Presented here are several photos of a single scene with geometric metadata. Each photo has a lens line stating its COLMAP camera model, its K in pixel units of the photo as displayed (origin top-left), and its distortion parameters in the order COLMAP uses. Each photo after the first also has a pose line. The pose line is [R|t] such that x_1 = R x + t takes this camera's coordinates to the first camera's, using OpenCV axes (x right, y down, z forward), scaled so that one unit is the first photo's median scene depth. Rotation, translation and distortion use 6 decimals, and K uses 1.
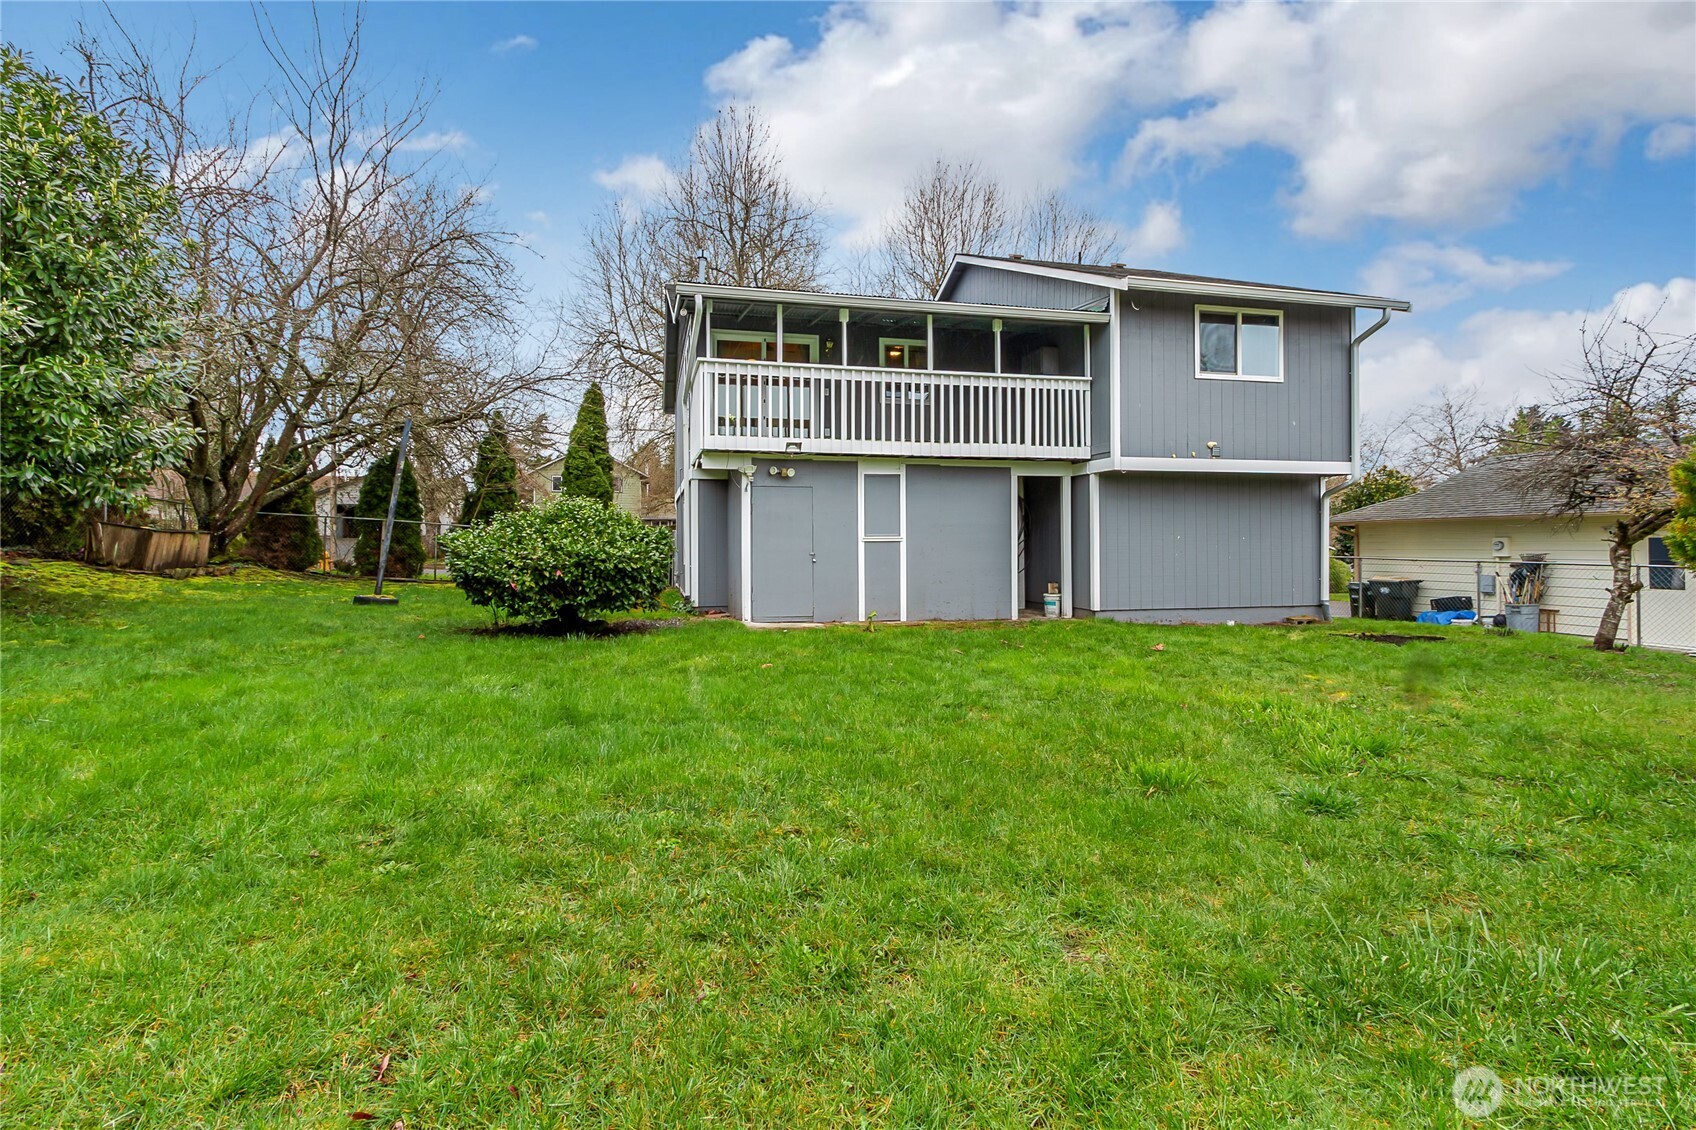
lens RADIAL K [[810.2, 0, 847.9], [0, 810.2, 549.0], [0, 0, 1]] dist [0.005918, -0.000778]
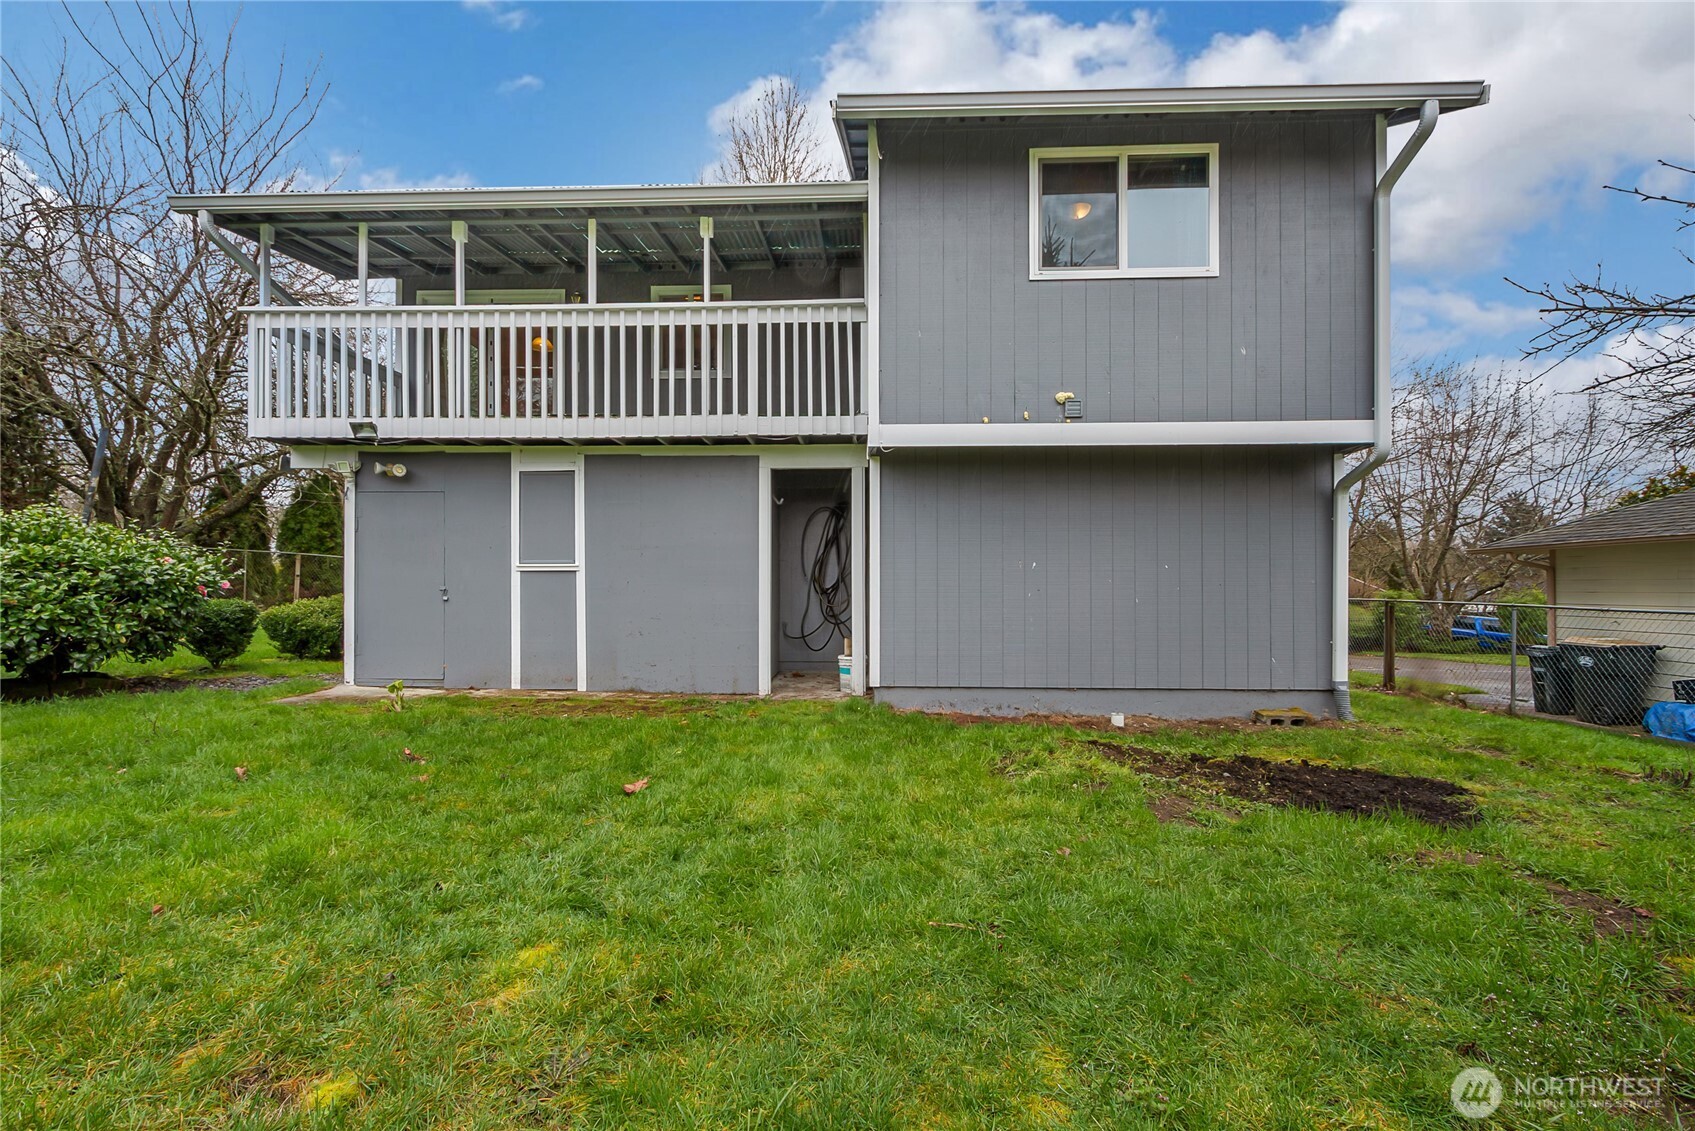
lens RADIAL K [[813.8, 0, 849.2], [0, 813.8, 587.0], [0, 0, 1]] dist [-0.001041, -0.000593]
pose [[0.958385, 0.004764, -0.285440, 0.466366], [-0.006221, 0.999972, -0.004197, 0.004957], [0.285412, 0.005798, 0.958387, 0.422673]]
